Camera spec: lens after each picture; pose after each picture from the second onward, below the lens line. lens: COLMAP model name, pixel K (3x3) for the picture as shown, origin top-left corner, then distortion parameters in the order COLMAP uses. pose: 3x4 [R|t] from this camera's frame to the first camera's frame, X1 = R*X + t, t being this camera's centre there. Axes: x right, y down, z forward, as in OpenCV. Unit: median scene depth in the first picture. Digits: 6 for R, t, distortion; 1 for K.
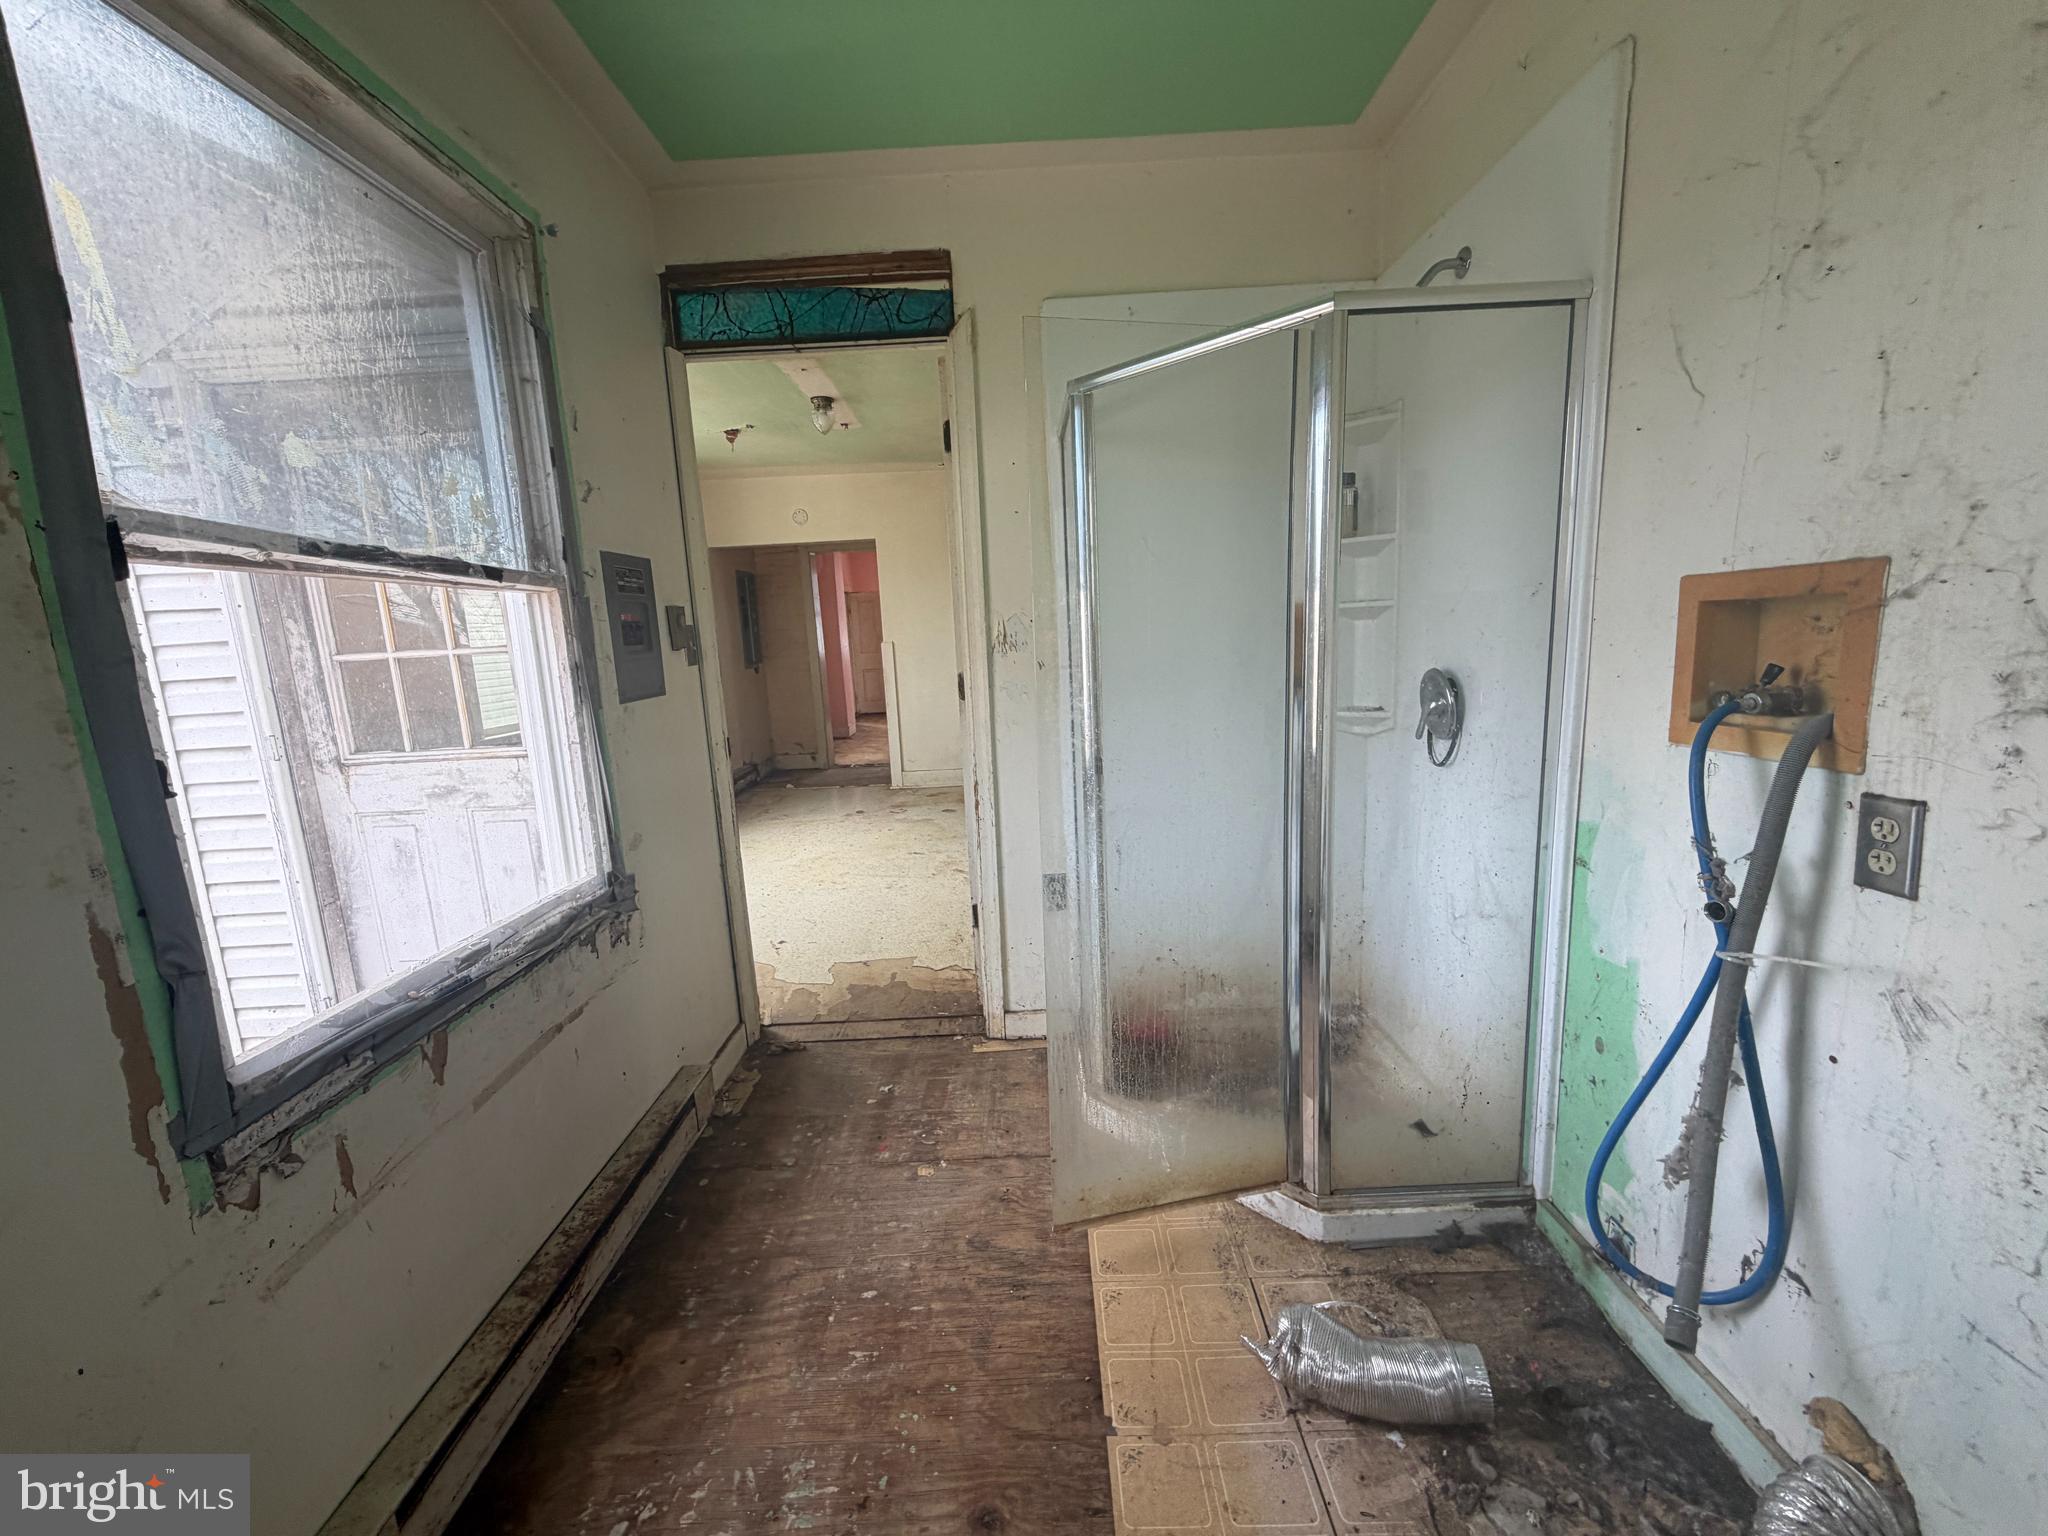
lens RADIAL K [[816.3, 0, 1018.7], [0, 816.3, 768.3], [0, 0, 1]] dist [0.000265, -0.000084]
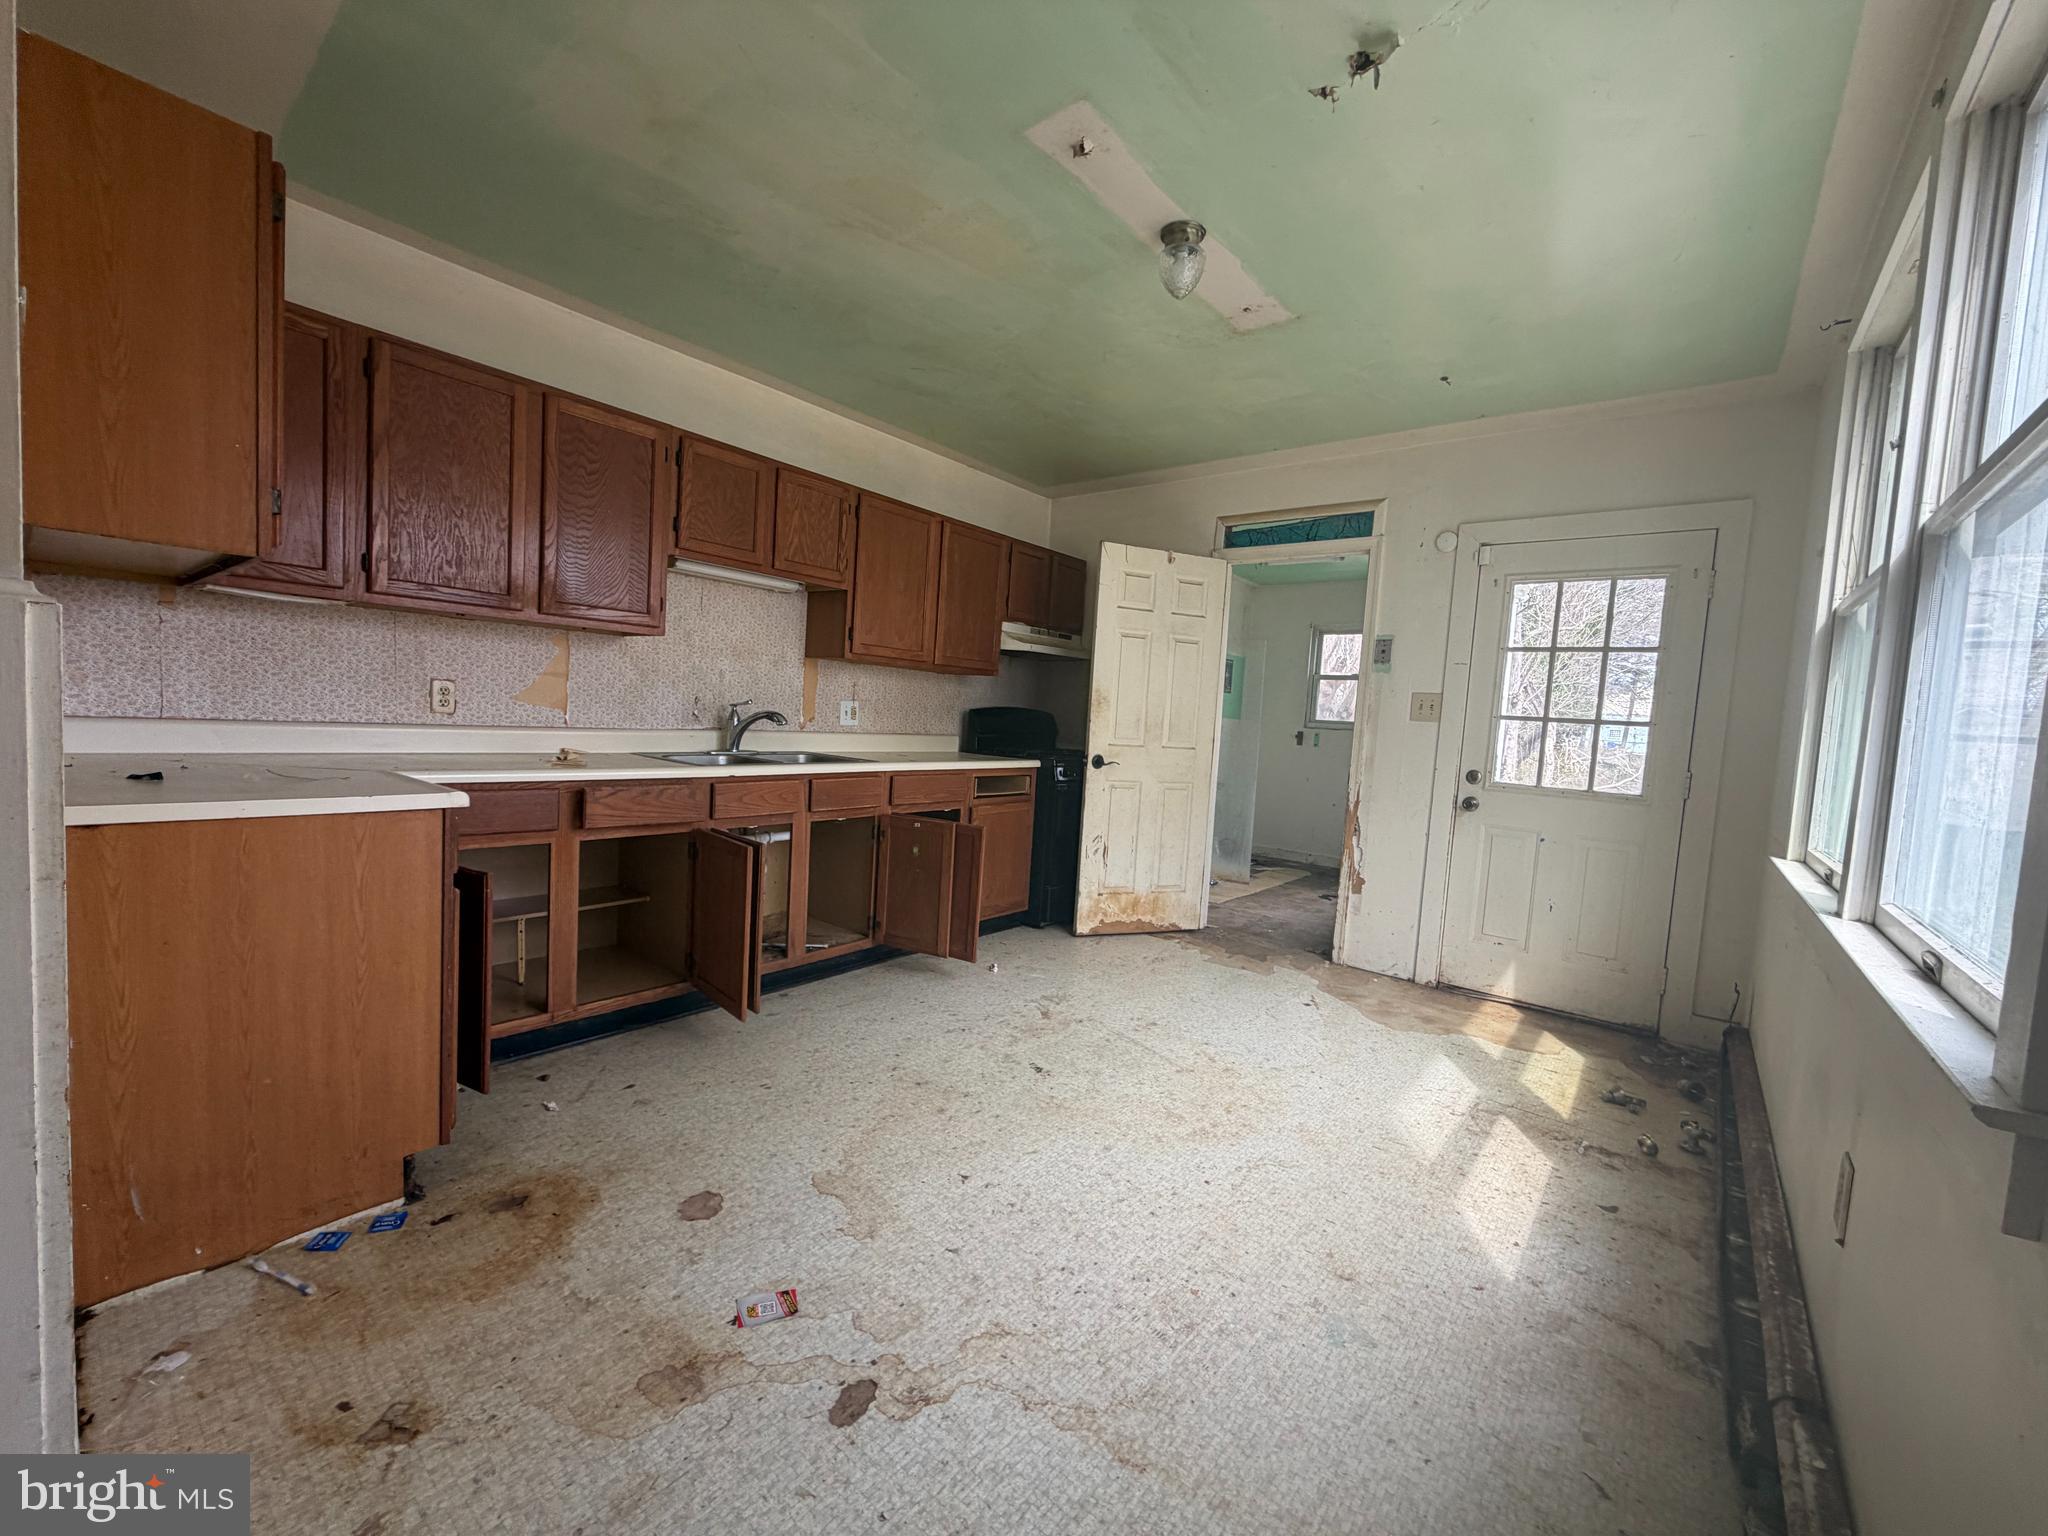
lens RADIAL K [[816.3, 0, 1018.7], [0, 816.3, 768.3], [0, 0, 1]] dist [0.000265, -0.000084]
pose [[-0.774794, -0.039689, 0.630967, -1.463027], [0.083103, 0.982974, 0.163877, -0.611172], [-0.626728, 0.179406, -0.758304, 4.439545]]
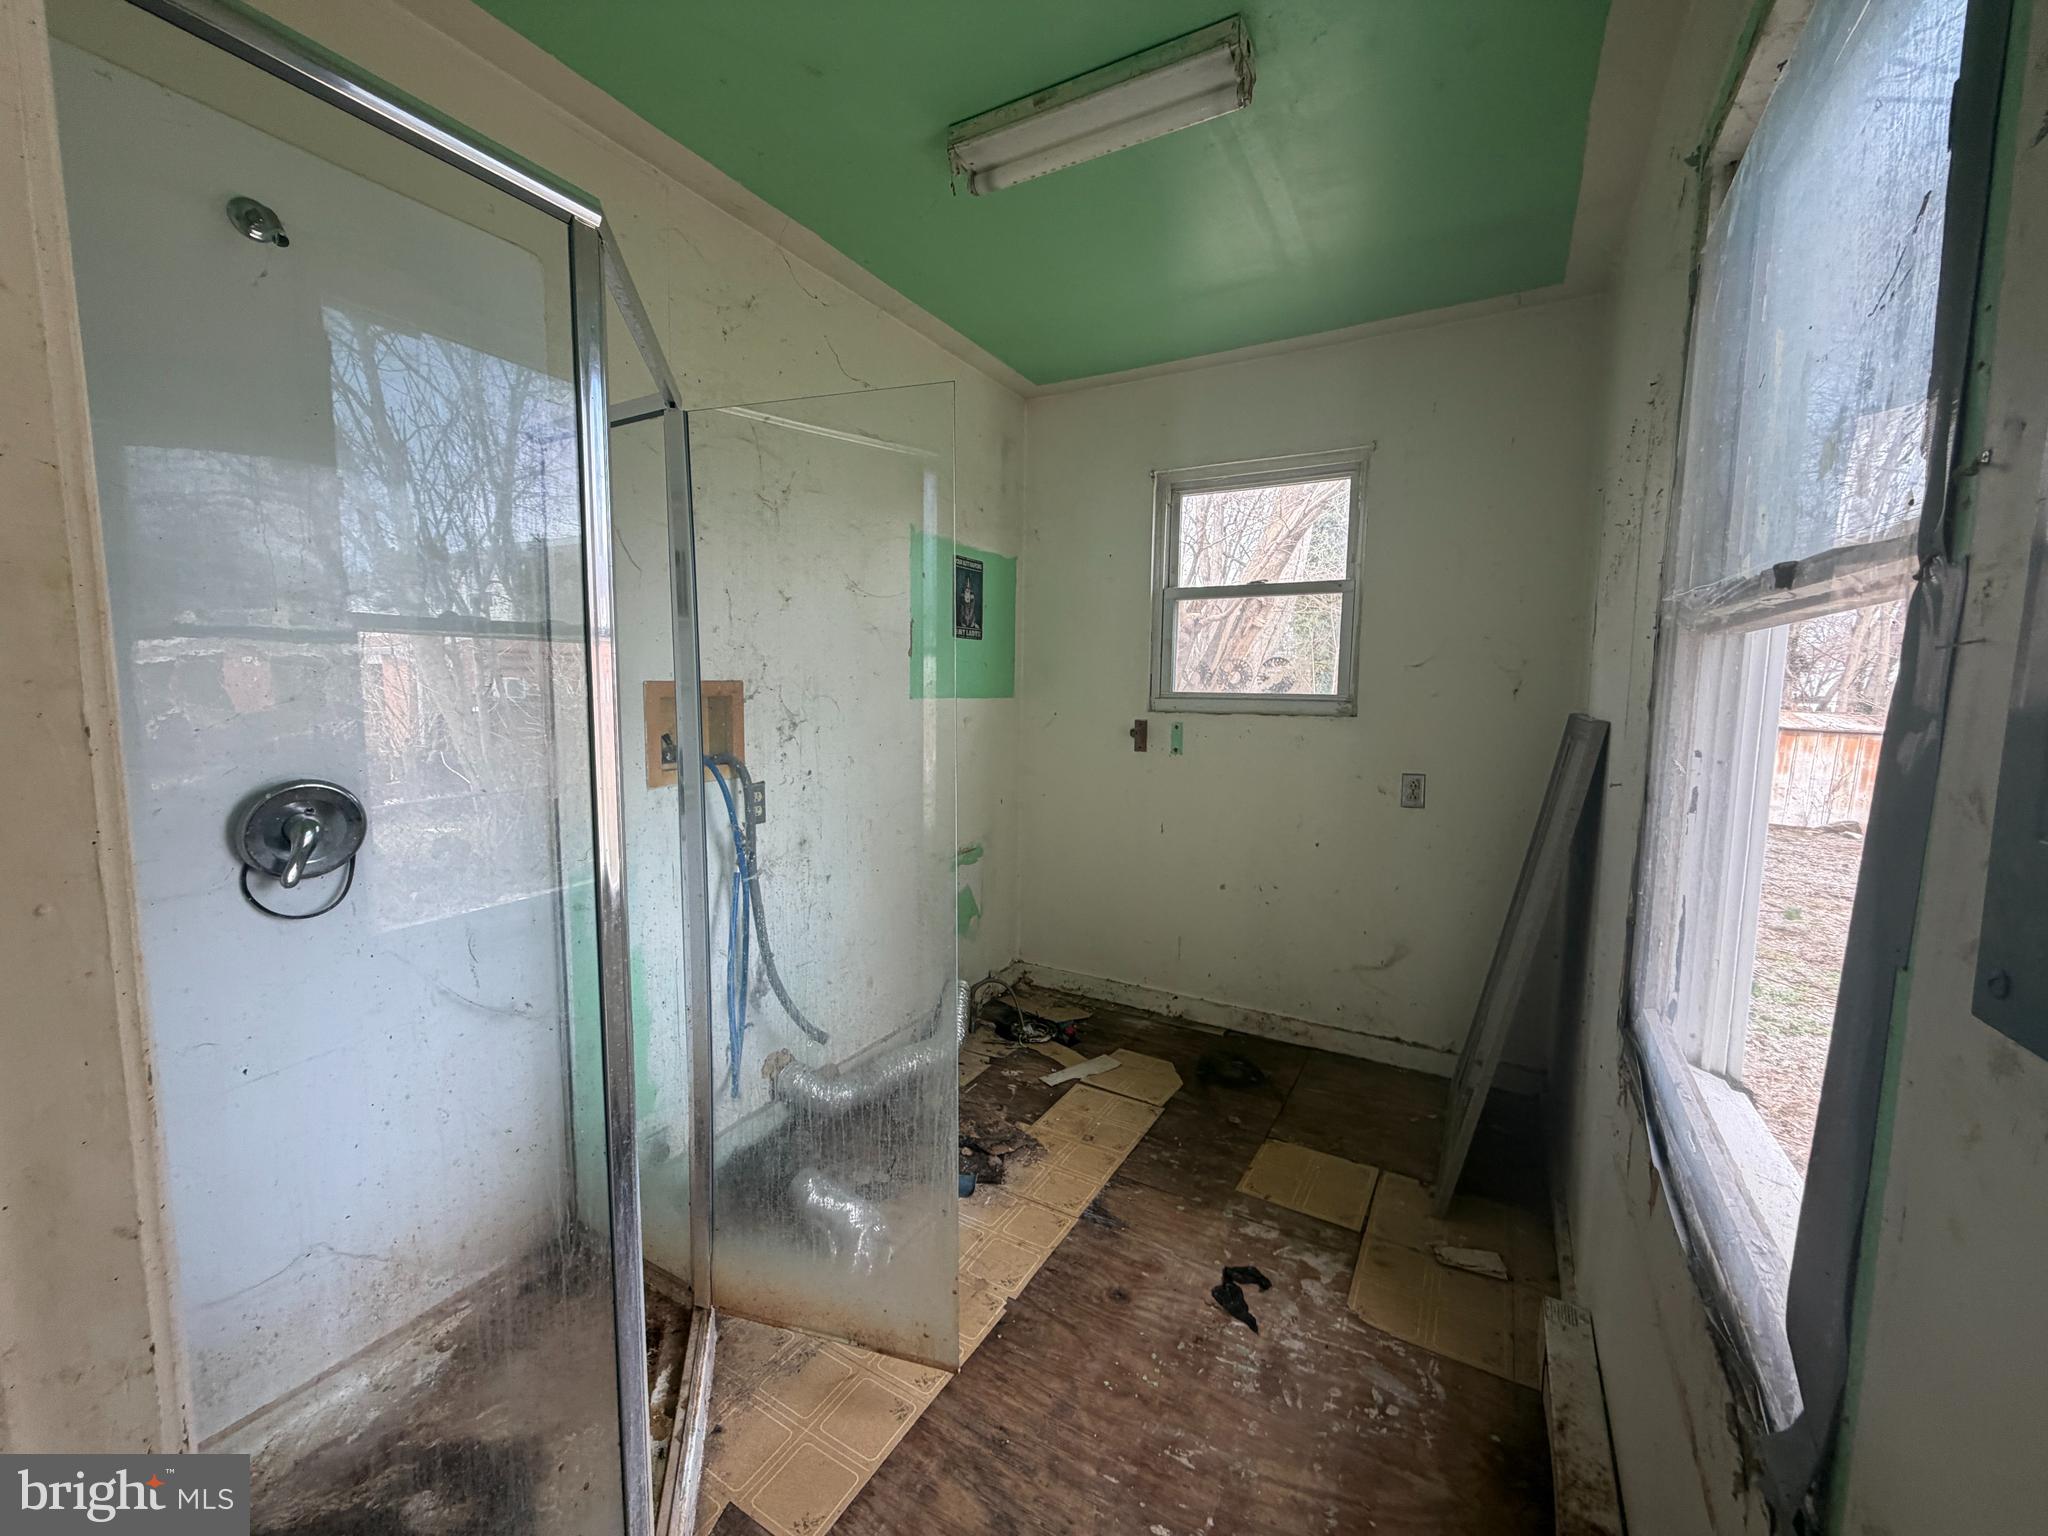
lens RADIAL K [[816.3, 0, 1018.7], [0, 816.3, 768.3], [0, 0, 1]] dist [0.000265, -0.000084]
pose [[-0.868794, -0.011619, 0.495037, -0.485879], [0.111498, 0.969461, 0.218433, -0.281352], [-0.482457, 0.244969, -0.840967, 1.688963]]
